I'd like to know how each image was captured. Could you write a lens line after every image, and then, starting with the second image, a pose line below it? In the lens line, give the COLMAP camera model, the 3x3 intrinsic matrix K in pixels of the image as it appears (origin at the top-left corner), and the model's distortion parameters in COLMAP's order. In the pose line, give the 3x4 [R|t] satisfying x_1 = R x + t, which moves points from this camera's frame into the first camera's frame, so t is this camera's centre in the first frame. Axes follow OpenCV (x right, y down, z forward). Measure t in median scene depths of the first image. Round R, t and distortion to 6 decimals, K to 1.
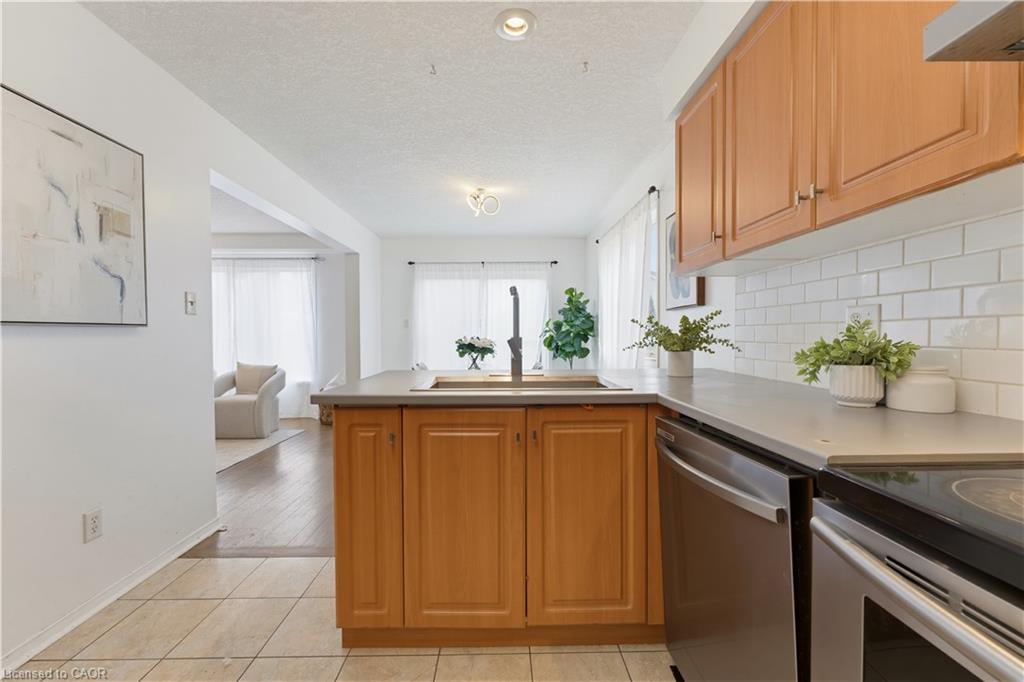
lens RADIAL K [[411.0, 0, 511.4], [0, 411.0, 343.1], [0, 0, 1]] dist [0.001730, 0.000027]
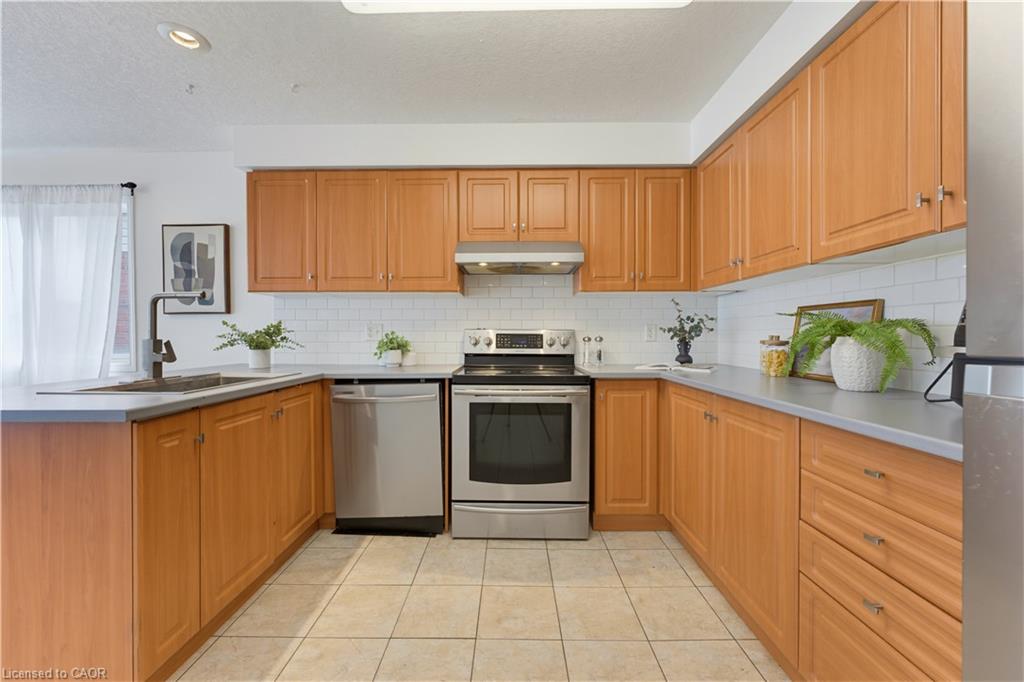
lens RADIAL K [[385.8, 0, 511.1], [0, 385.8, 337.8], [0, 0, 1]] dist [0.013214, 0.000009]
pose [[0.028681, -0.000026, 0.999589, -1.159225], [0.018668, 0.999826, -0.000510, -0.002365], [-0.999414, 0.018675, 0.028677, 0.199738]]
